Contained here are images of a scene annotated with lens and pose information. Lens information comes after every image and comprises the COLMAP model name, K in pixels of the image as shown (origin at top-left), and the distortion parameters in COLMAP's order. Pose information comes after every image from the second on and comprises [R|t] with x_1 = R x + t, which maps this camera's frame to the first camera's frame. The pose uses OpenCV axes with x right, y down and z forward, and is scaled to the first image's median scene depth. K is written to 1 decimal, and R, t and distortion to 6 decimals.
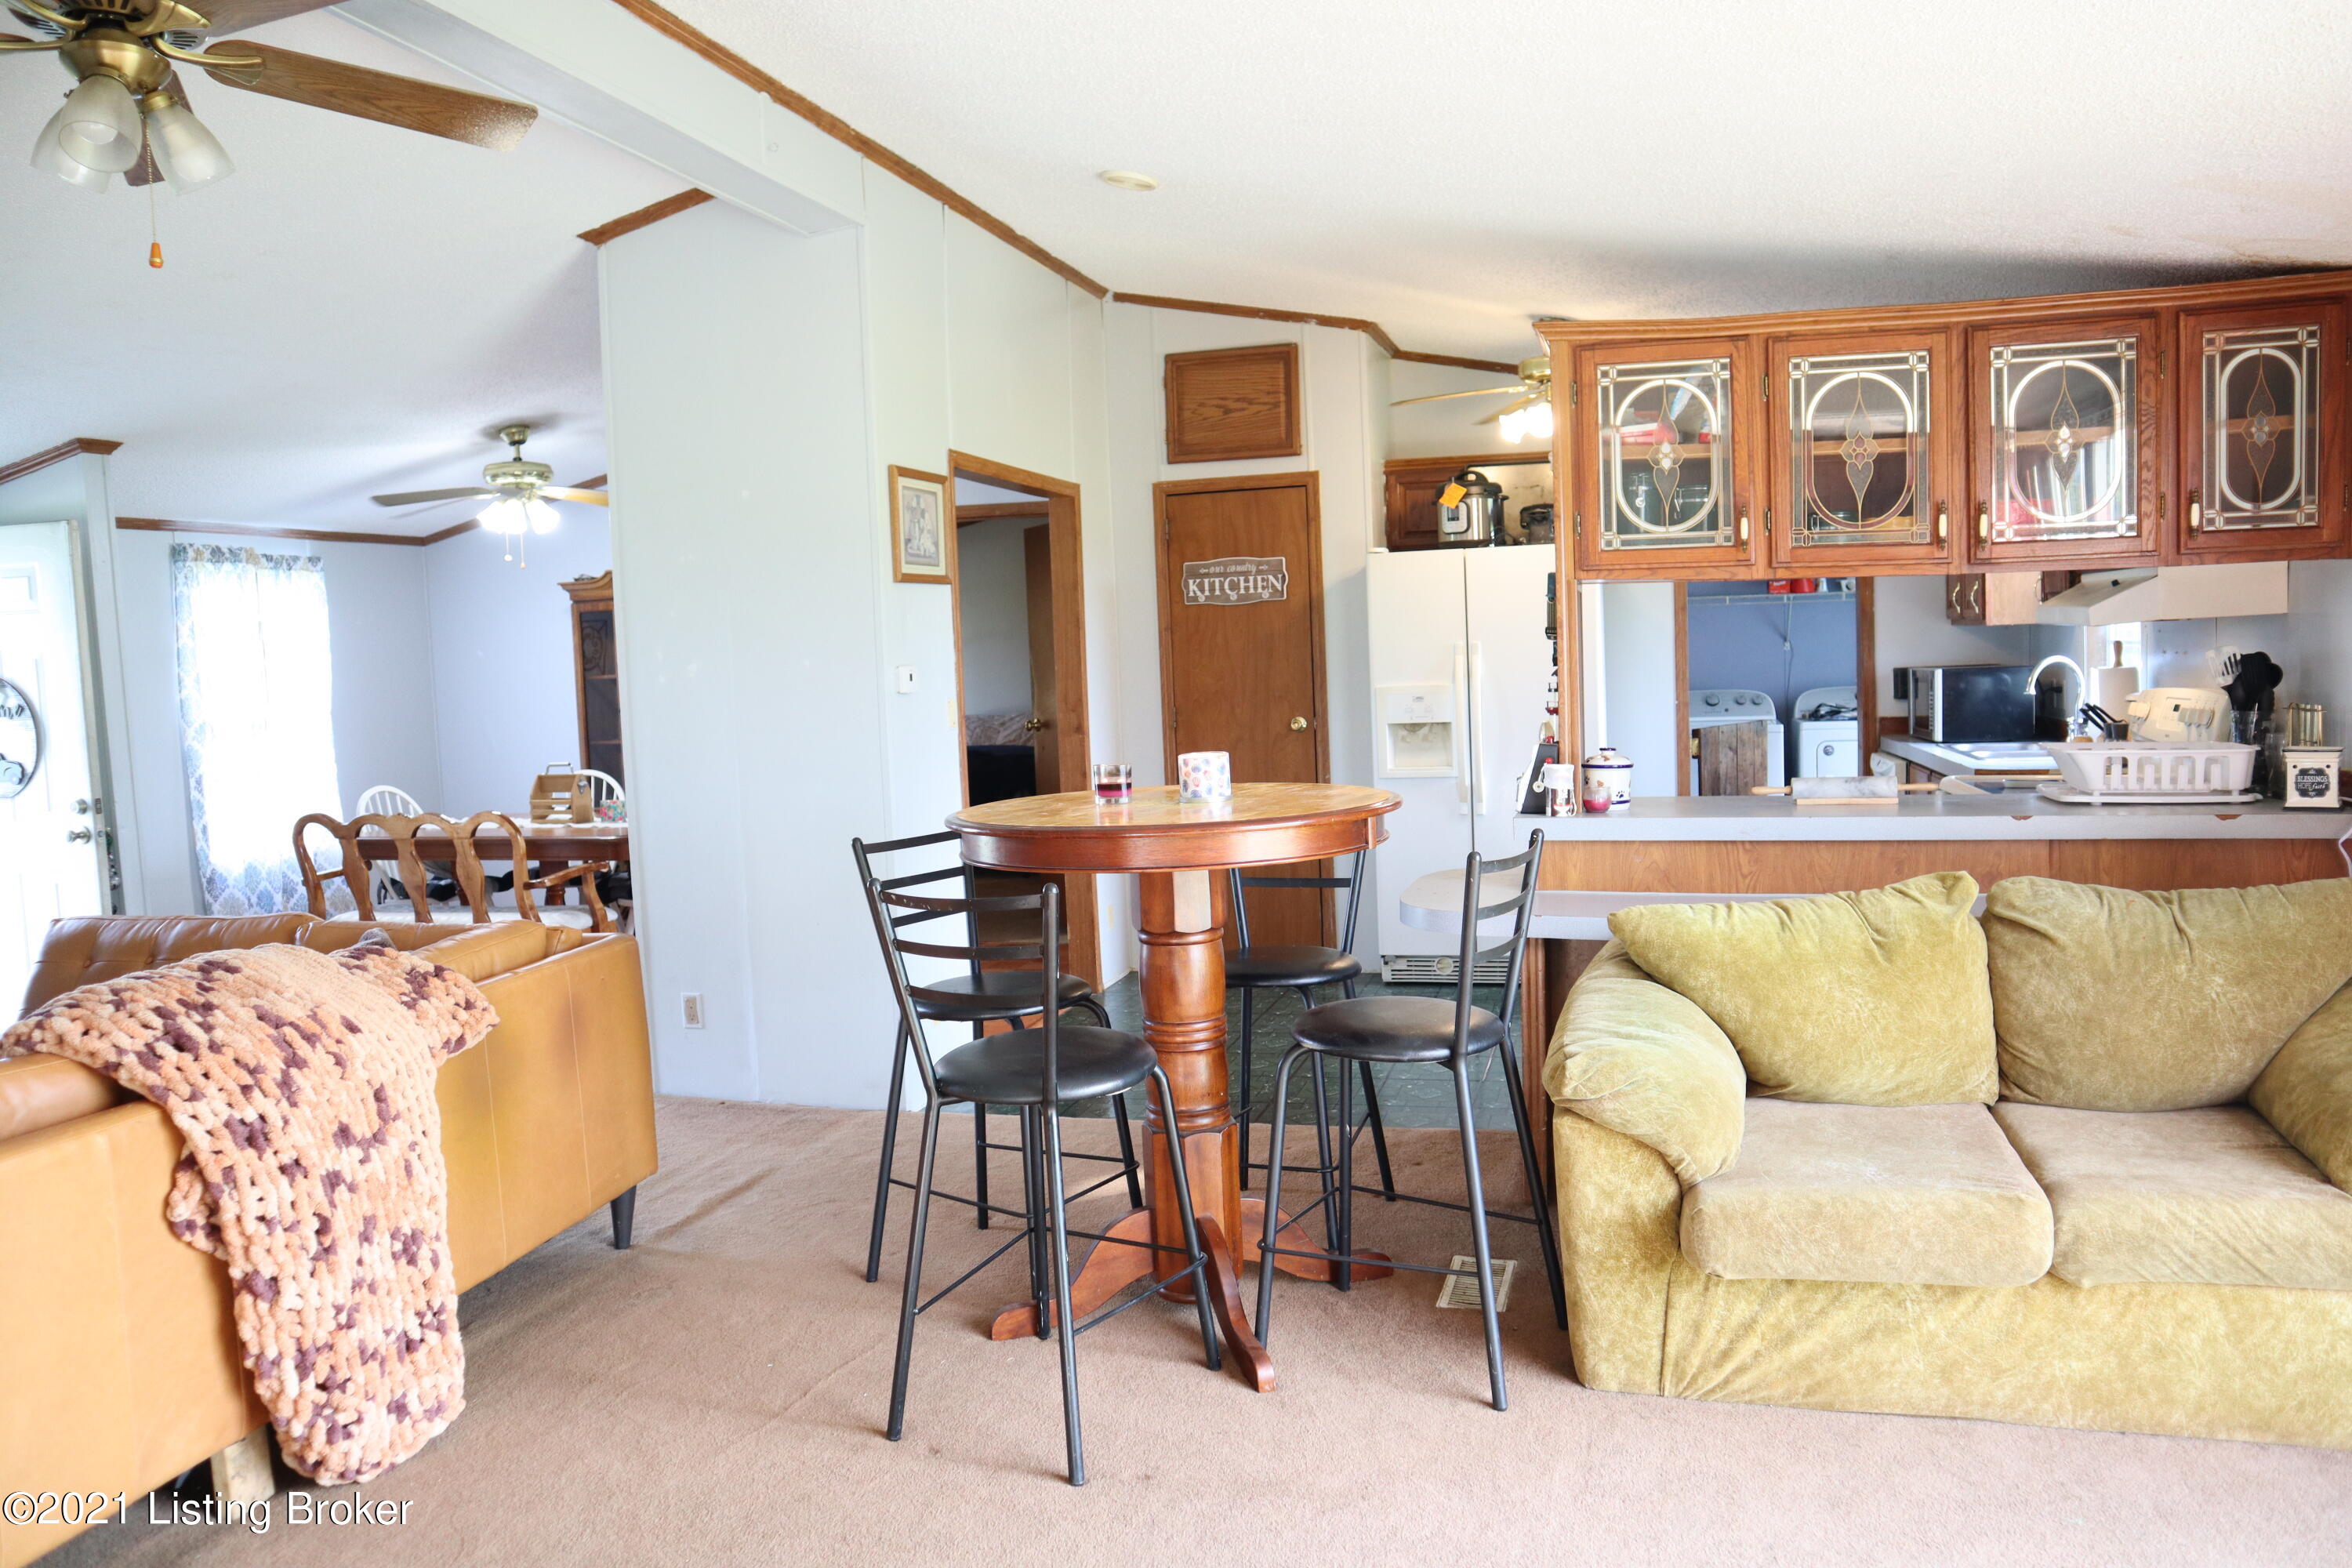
lens RADIAL K [[1627.3, 0, 1176.0], [0, 1627.3, 784.0], [0, 0, 1]] dist [-0.115772, 0.078967]
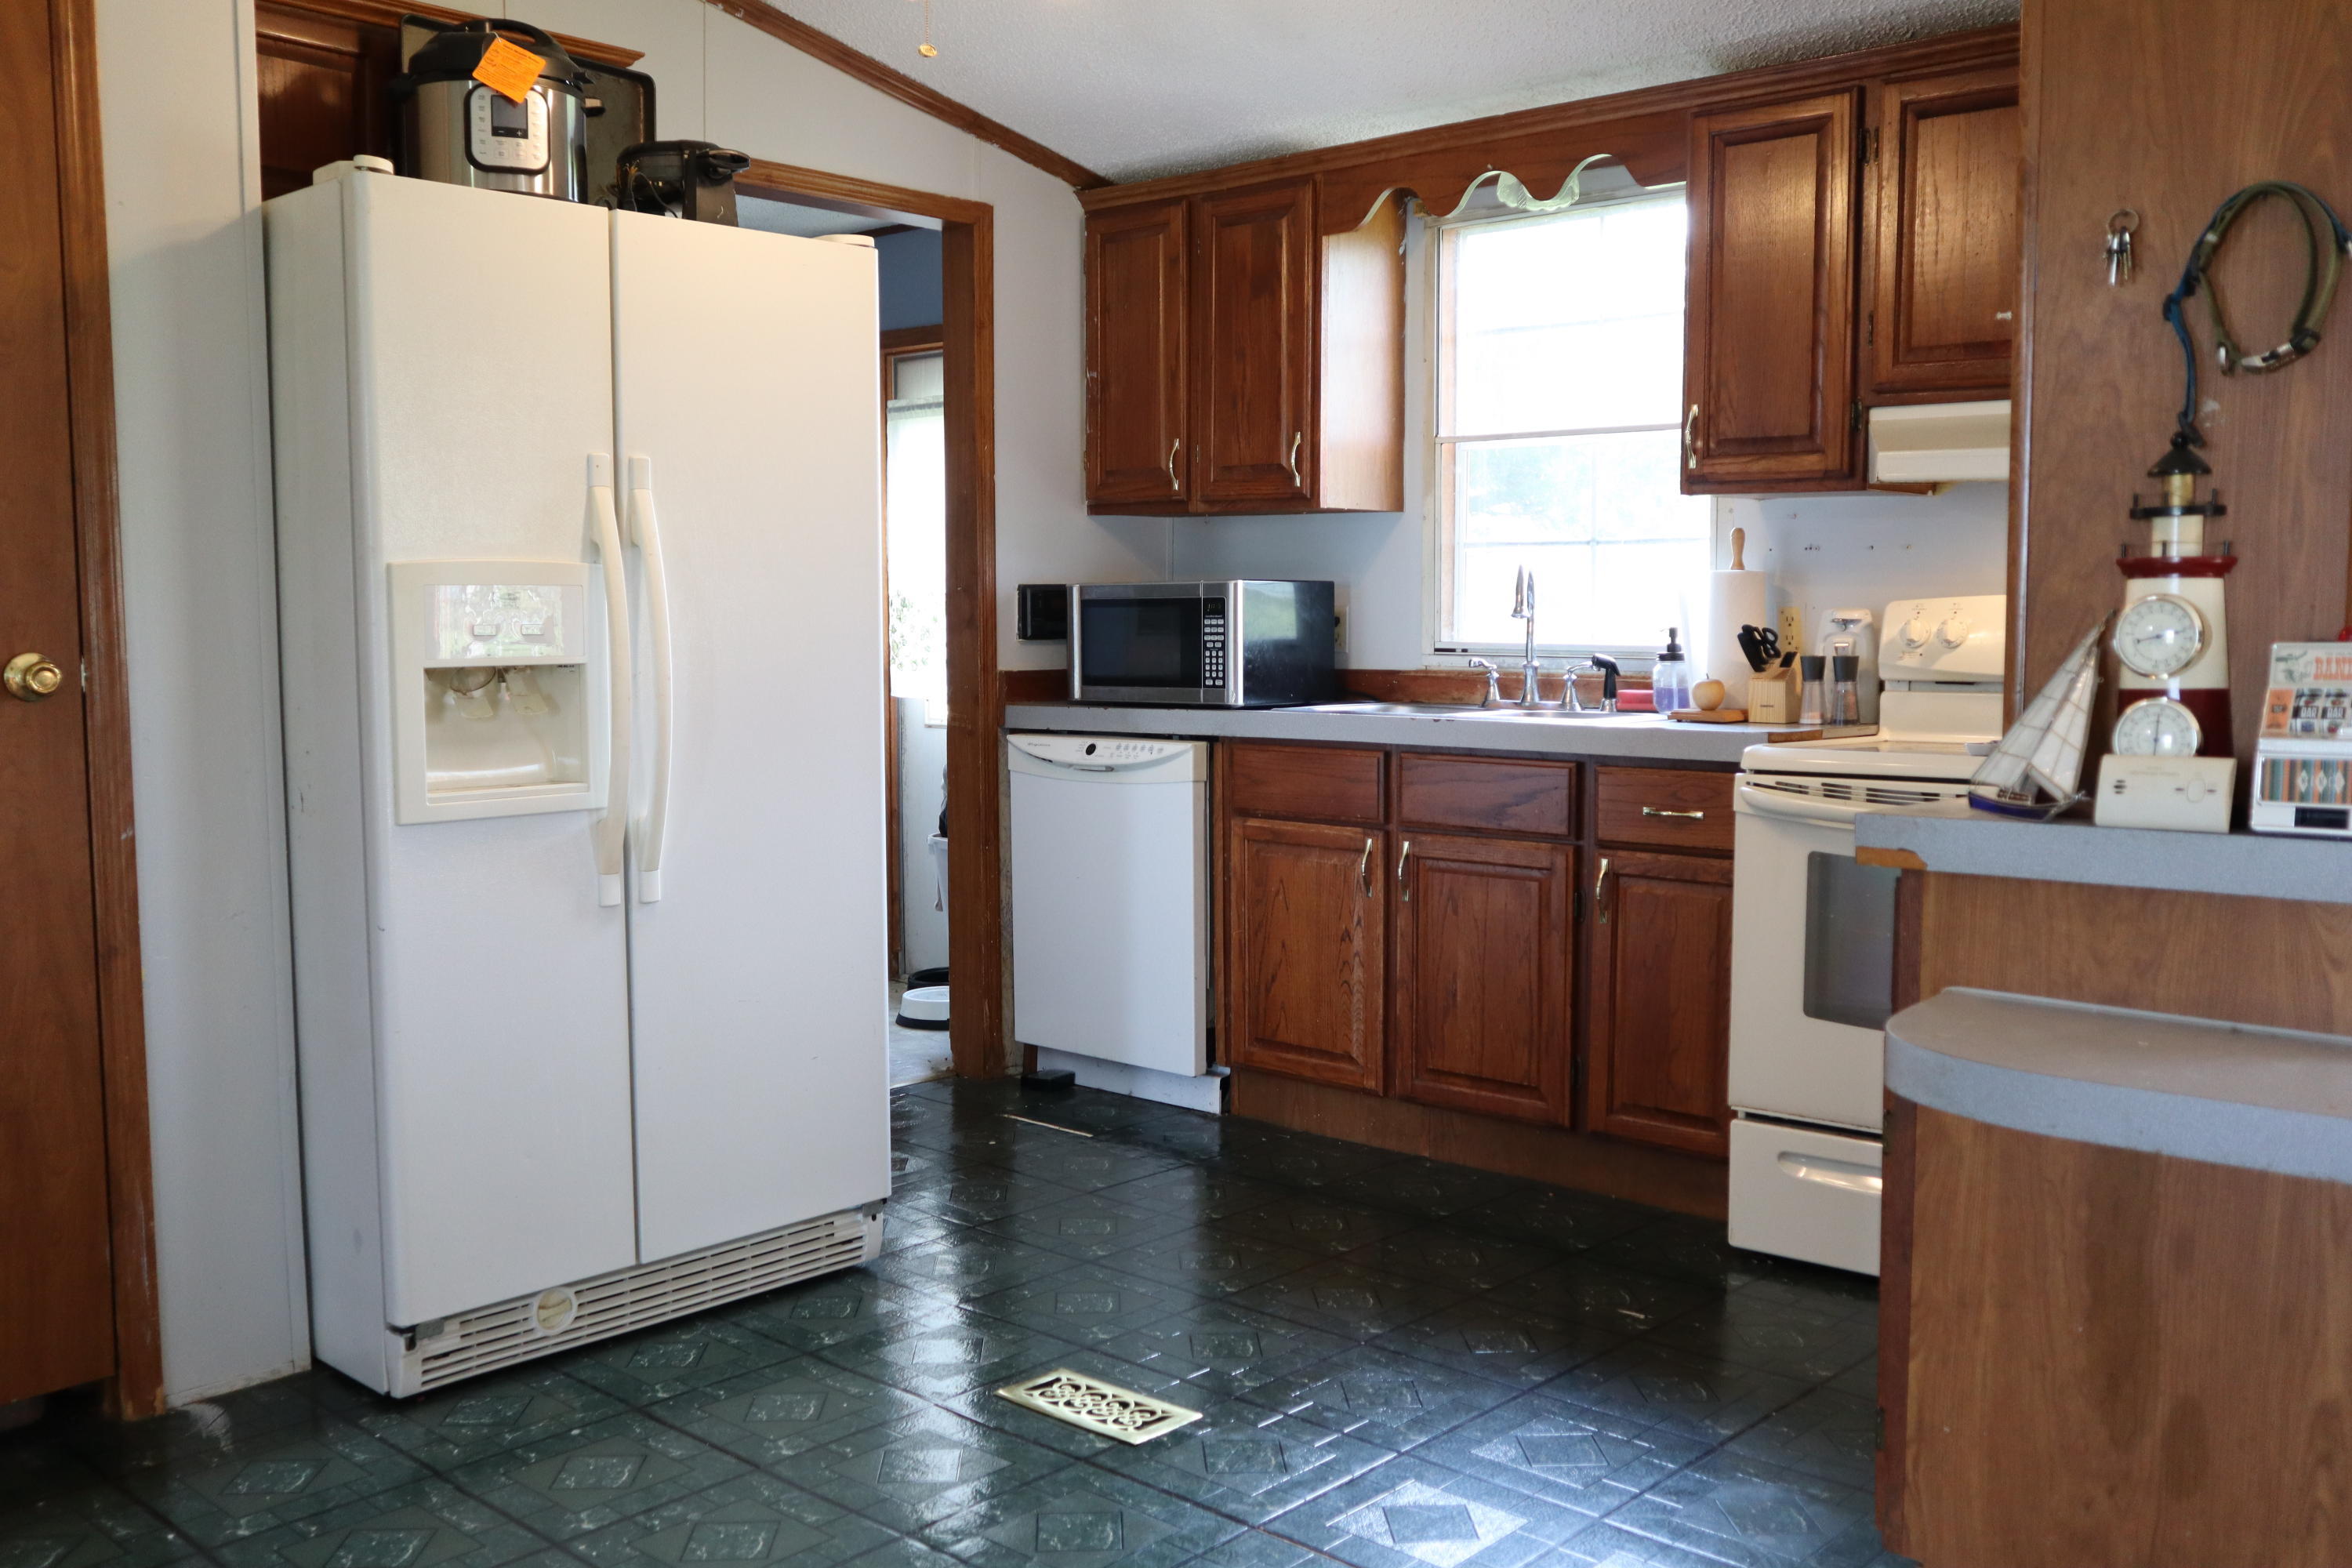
lens RADIAL K [[2081.4, 0, 1185.8], [0, 2081.4, 782.3], [0, 0, 1]] dist [-0.015392, 0.005305]
pose [[0.448481, -0.036277, 0.893056, -0.186538], [0.056177, 0.998345, 0.012343, -0.008338], [-0.892025, 0.044634, 0.449777, 0.613281]]
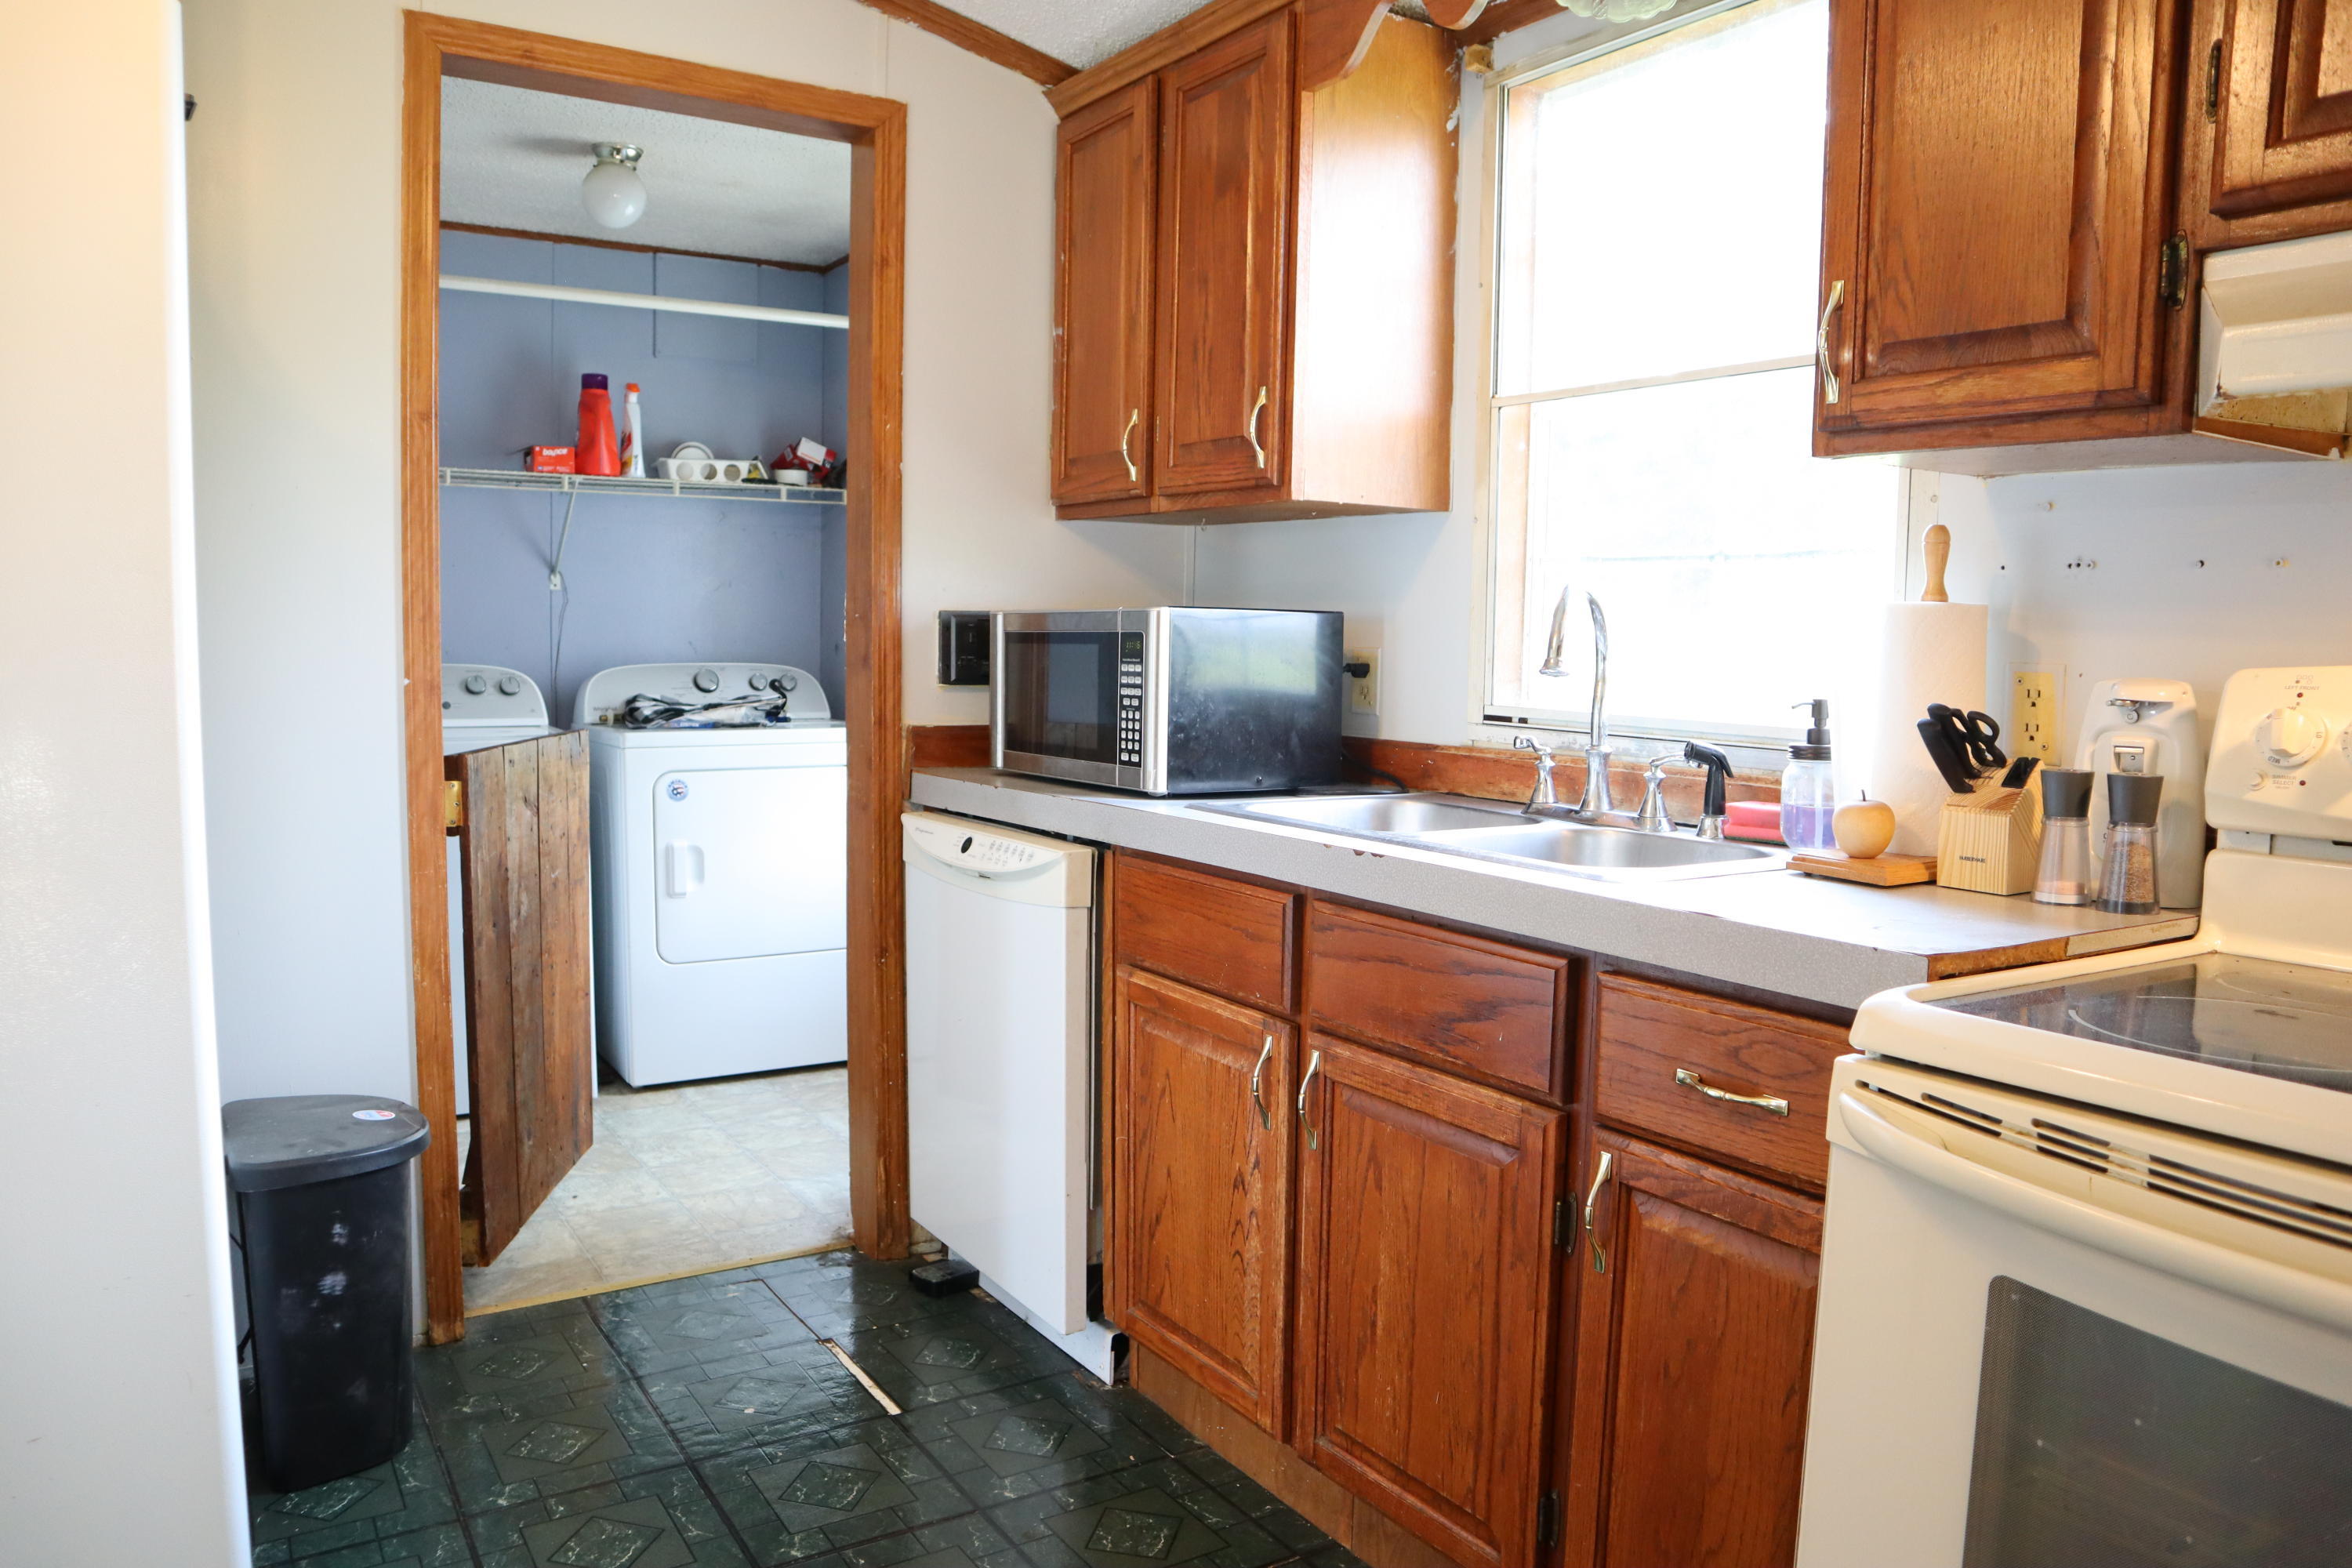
lens RADIAL K [[1627.3, 0, 1176.0], [0, 1627.3, 784.0], [0, 0, 1]] dist [-0.115772, 0.078967]
pose [[0.664234, -0.017044, 0.747331, 0.167565], [0.016505, 0.999831, 0.008132, -0.029053], [-0.747343, 0.006933, 0.664403, 0.663005]]
